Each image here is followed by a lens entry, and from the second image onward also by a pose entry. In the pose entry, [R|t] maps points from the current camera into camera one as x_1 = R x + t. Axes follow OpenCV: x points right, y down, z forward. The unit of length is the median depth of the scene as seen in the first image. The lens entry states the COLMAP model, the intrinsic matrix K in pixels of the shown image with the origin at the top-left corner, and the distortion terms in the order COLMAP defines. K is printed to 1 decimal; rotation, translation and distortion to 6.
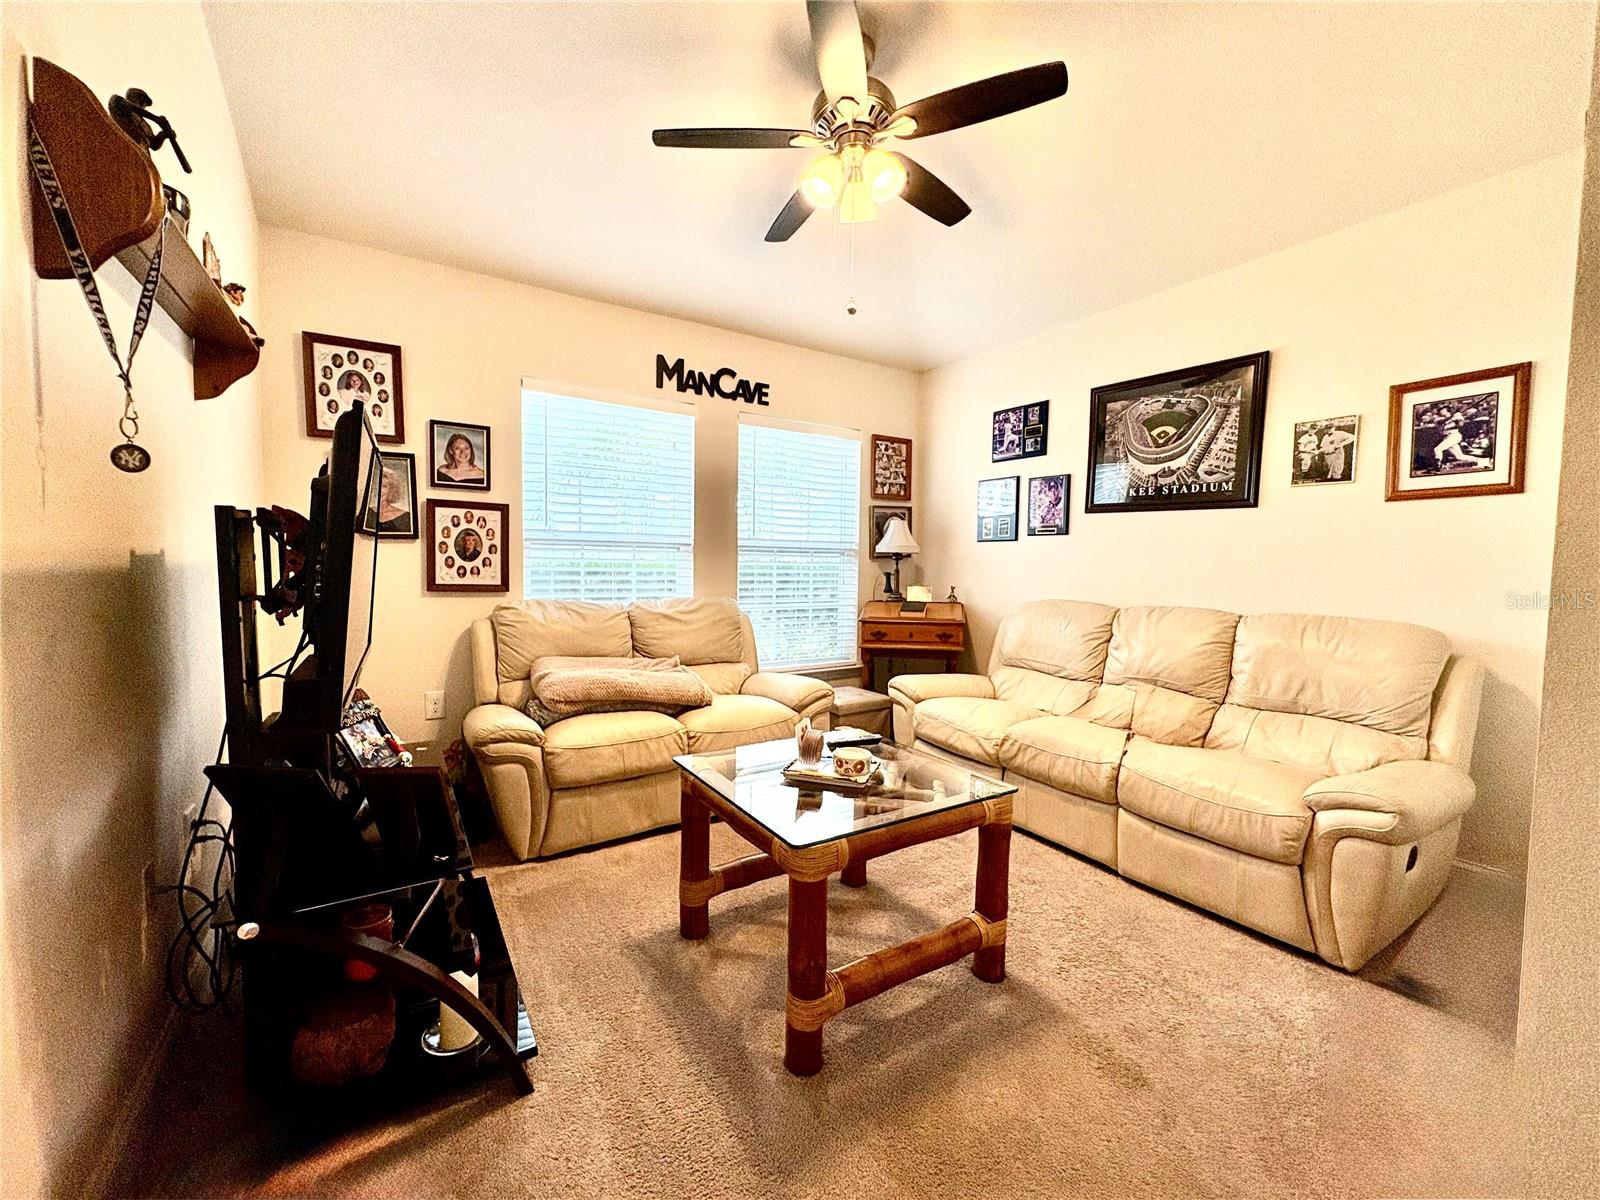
lens RADIAL K [[639.1, 0, 796.1], [0, 639.1, 602.2], [0, 0, 1]] dist [0.000281, 0.000093]
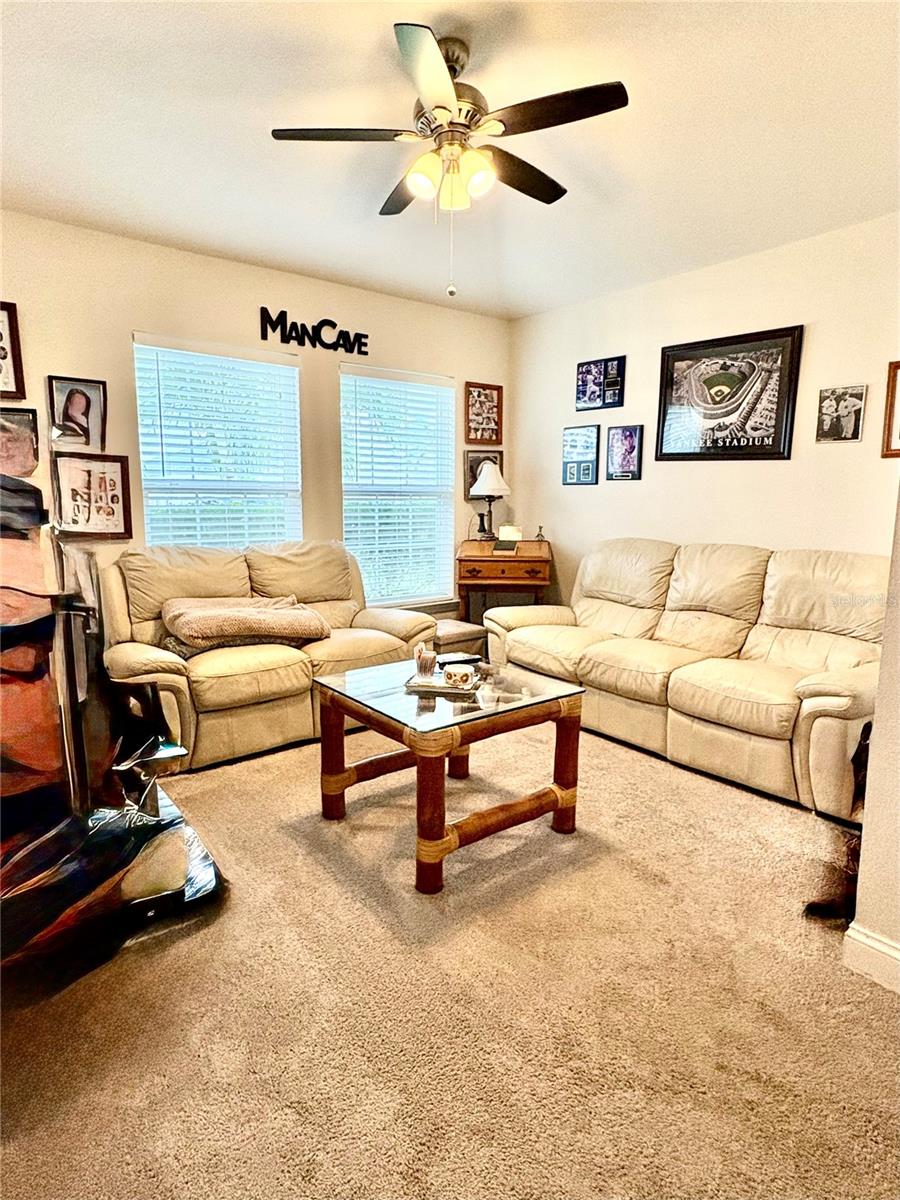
lens RADIAL K [[652.2, 0, 450.0], [0, 652.2, 600.0], [0, 0, 1]] dist [-0.000192, -0.000231]
pose [[0.995034, -0.023006, 0.096845, -0.031409], [0.013579, 0.995202, 0.096897, -0.014575], [-0.098610, -0.095101, 0.990572, -0.161672]]
